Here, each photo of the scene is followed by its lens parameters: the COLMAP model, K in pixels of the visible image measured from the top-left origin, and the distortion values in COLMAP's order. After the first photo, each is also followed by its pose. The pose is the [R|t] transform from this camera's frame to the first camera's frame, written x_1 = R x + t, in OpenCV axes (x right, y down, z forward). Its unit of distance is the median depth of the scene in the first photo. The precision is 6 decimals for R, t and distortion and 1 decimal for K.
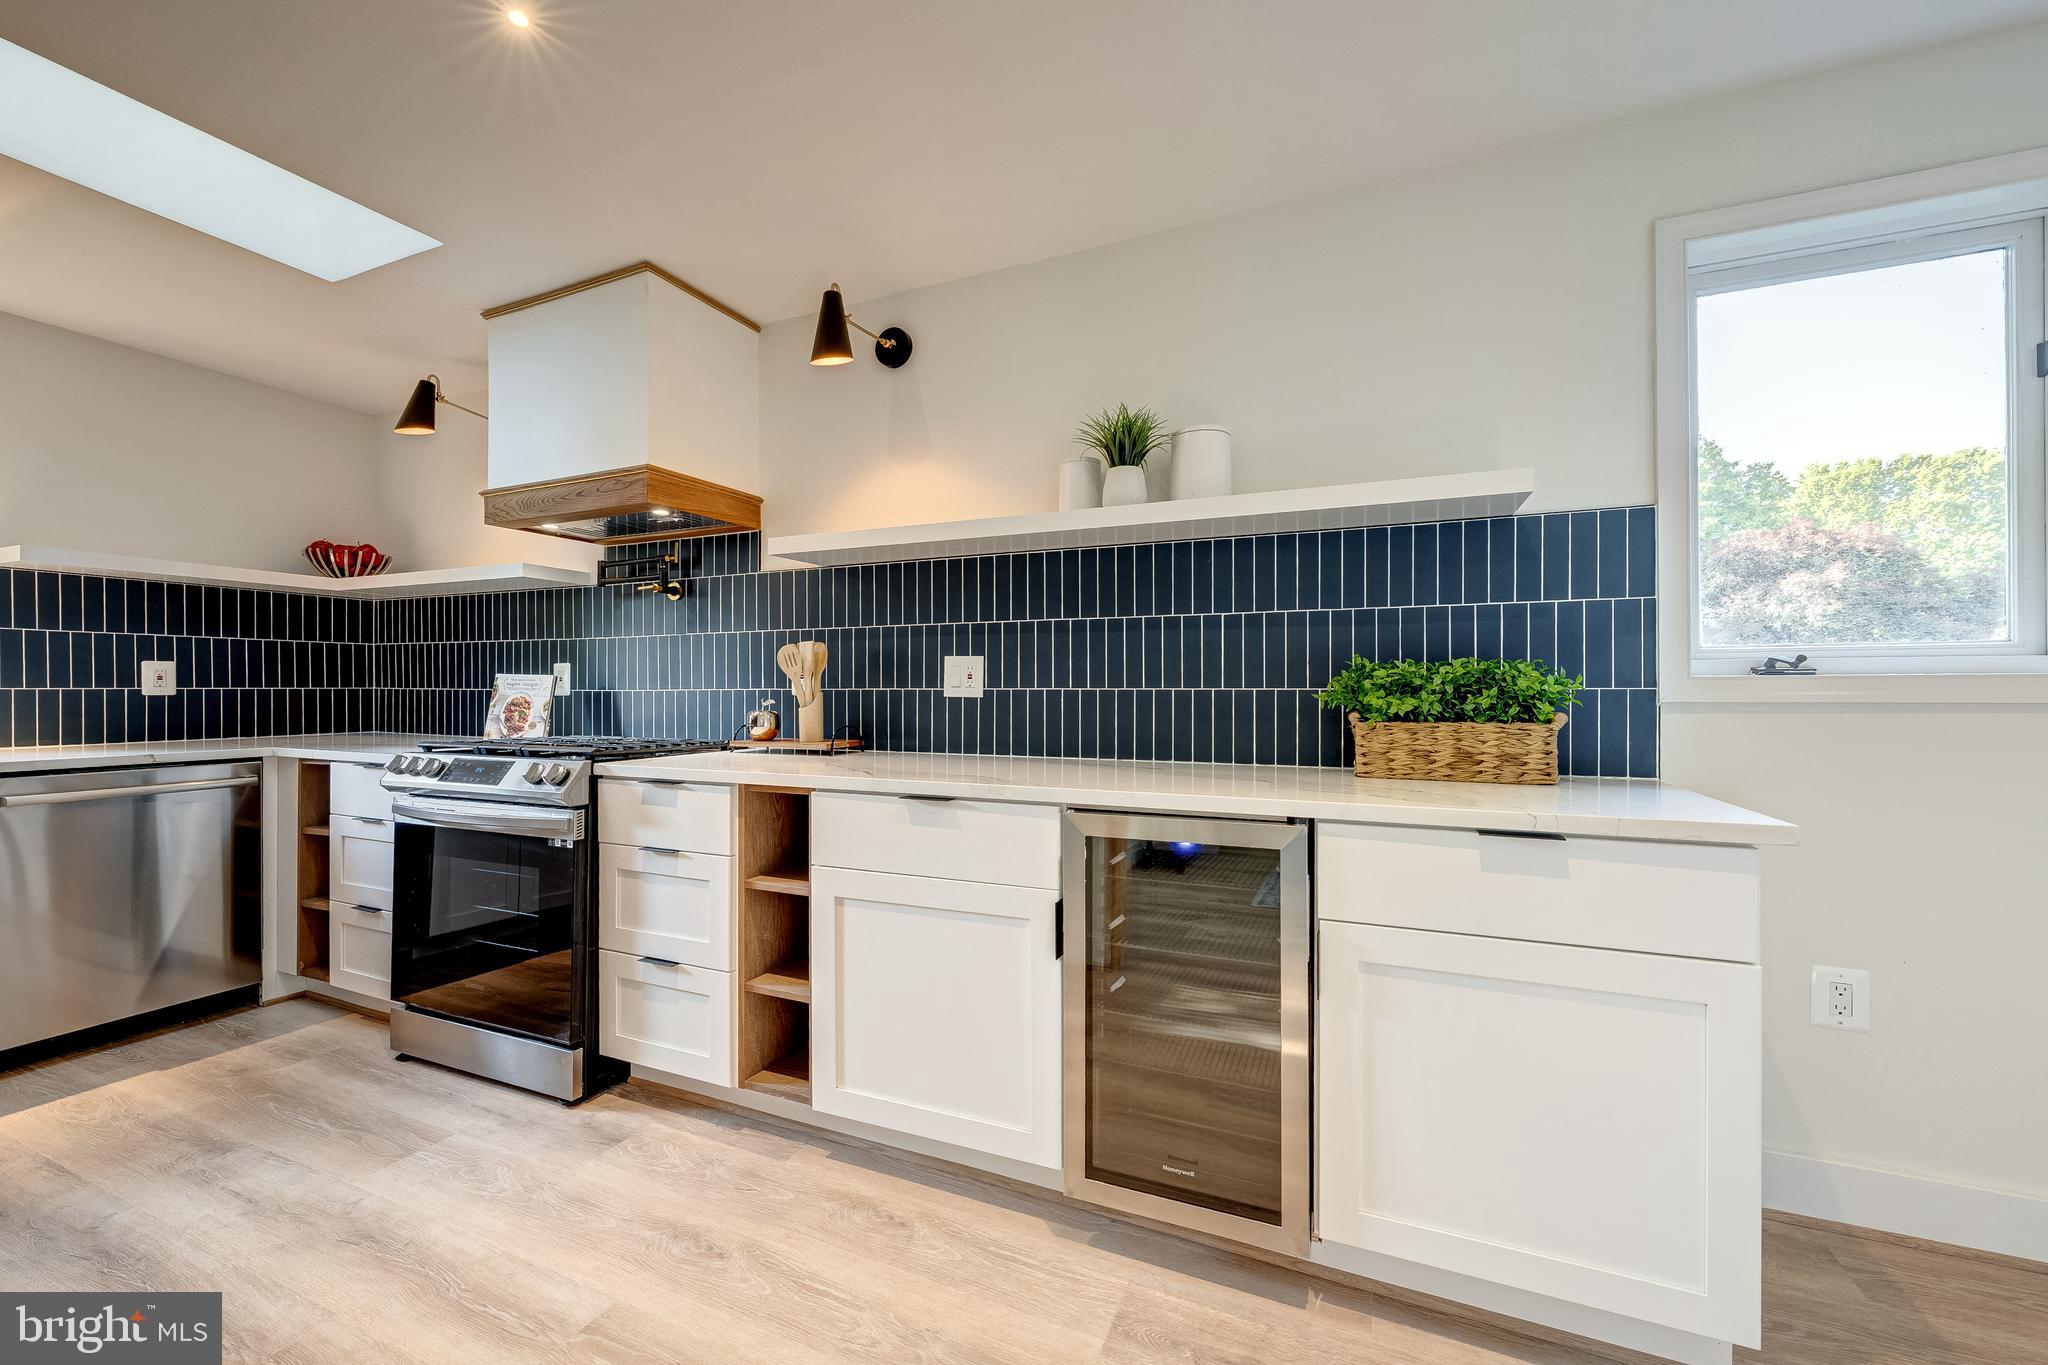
lens RADIAL K [[777.6, 0, 1032.6], [0, 777.6, 688.2], [0, 0, 1]] dist [-0.000222, 0.000052]
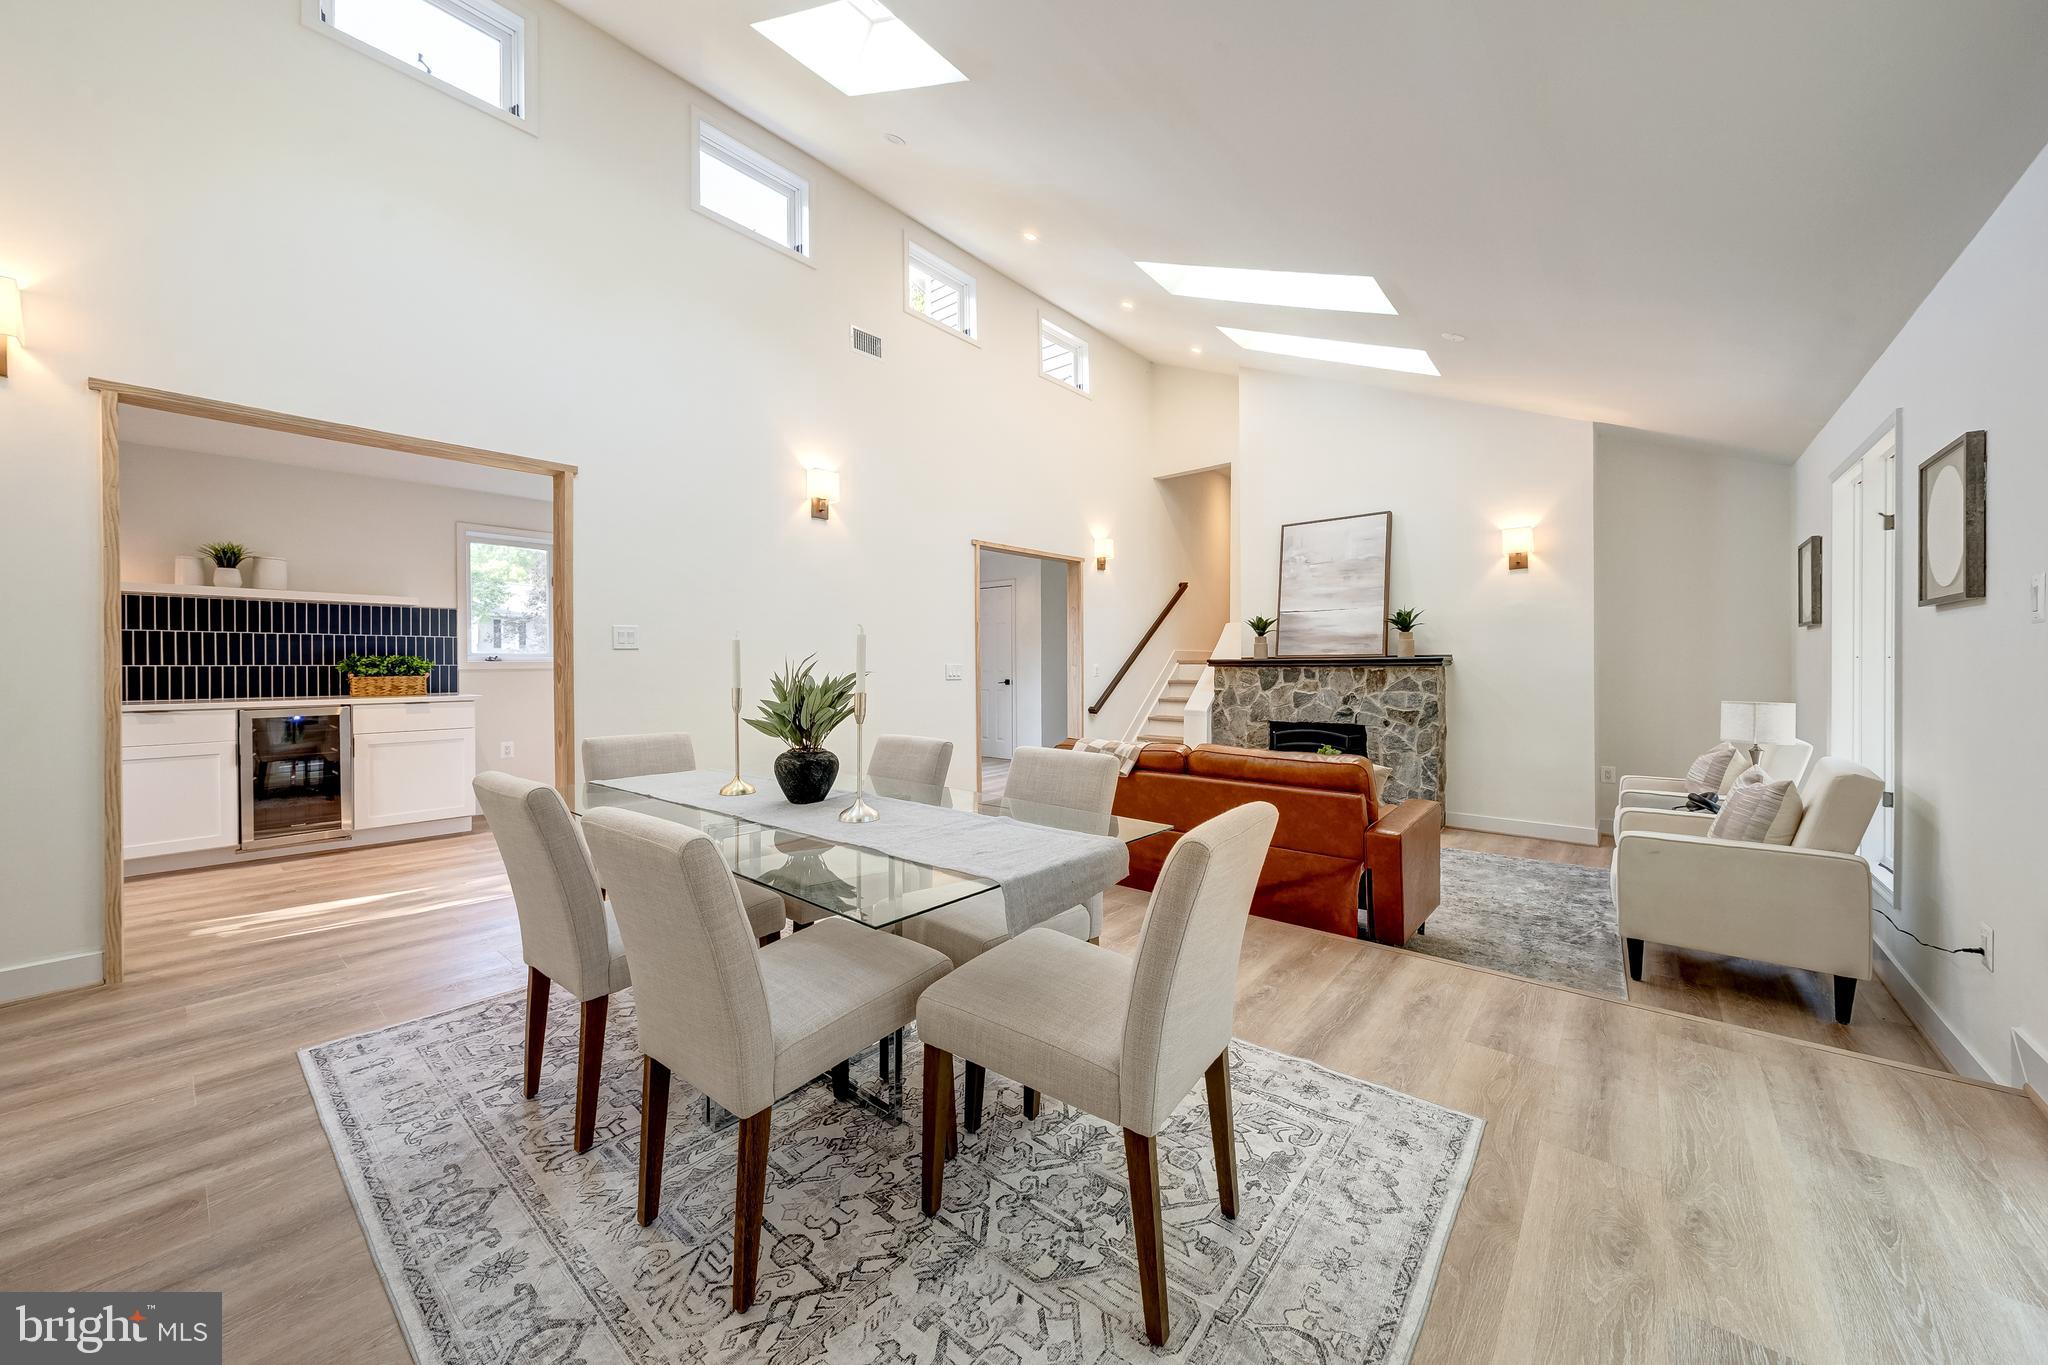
lens RADIAL K [[743.9, 0, 995.2], [0, 743.9, 666.9], [0, 0, 1]] dist [-0.000371, -0.000034]
pose [[0.309224, -0.004808, 0.950977, -1.165479], [0.003582, 0.999986, 0.003891, 0.003283], [-0.950983, 0.002203, 0.309236, -1.675205]]
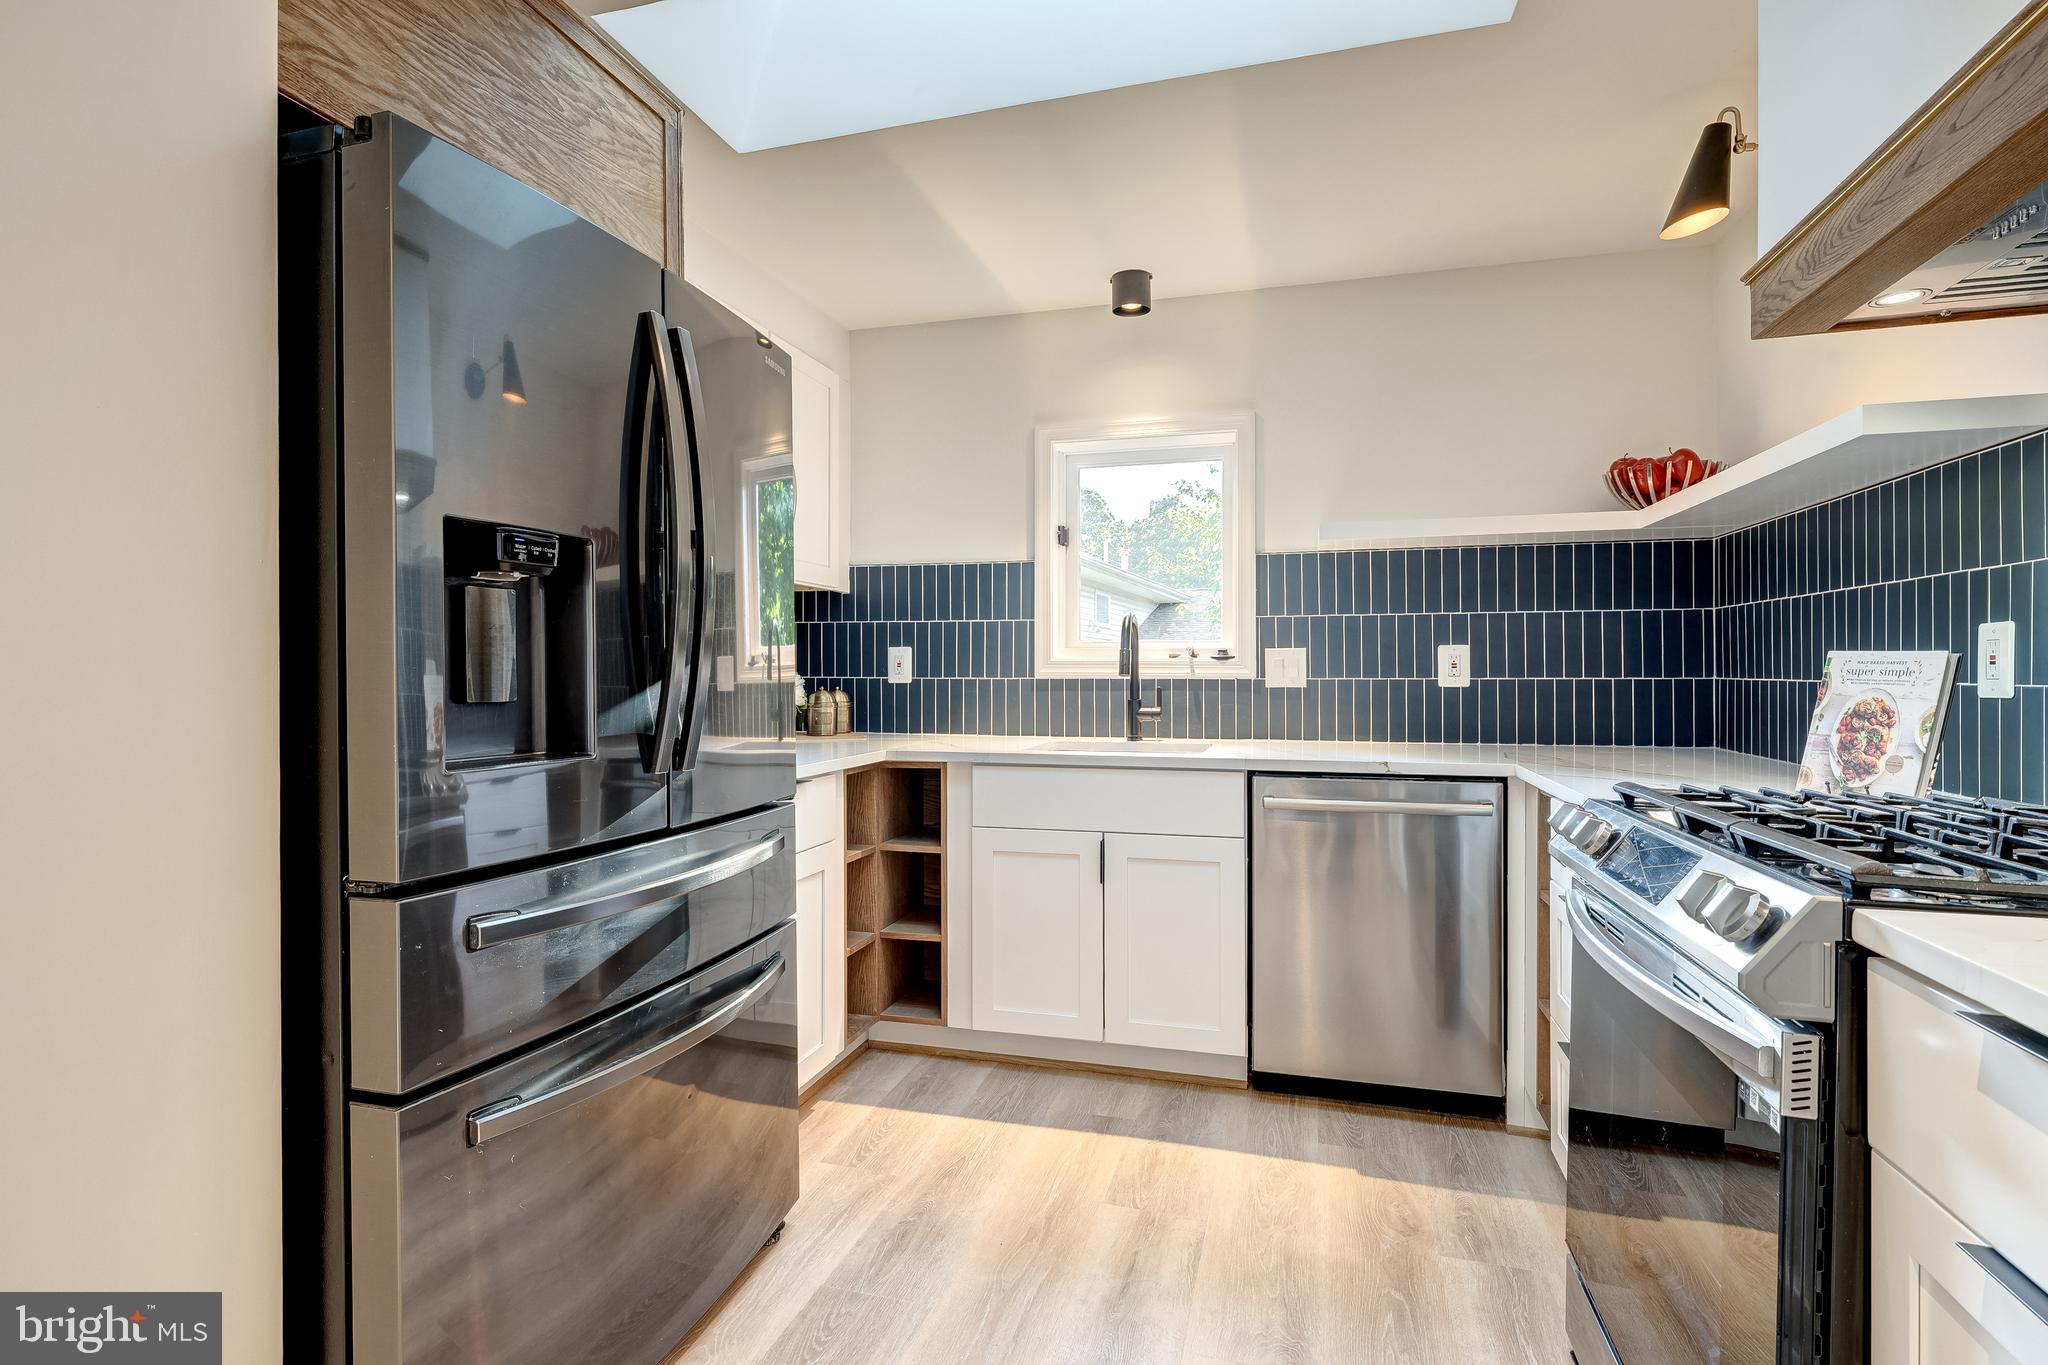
lens RADIAL K [[1013.9, 0, 1029.1], [0, 1013.9, 677.0], [0, 0, 1]] dist [0.001869, 0.000434]
pose [[0.119569, 0.001195, -0.992825, -0.156263], [0.003411, 0.999993, 0.001614, -0.006001], [0.992820, -0.003579, 0.119564, 0.555048]]
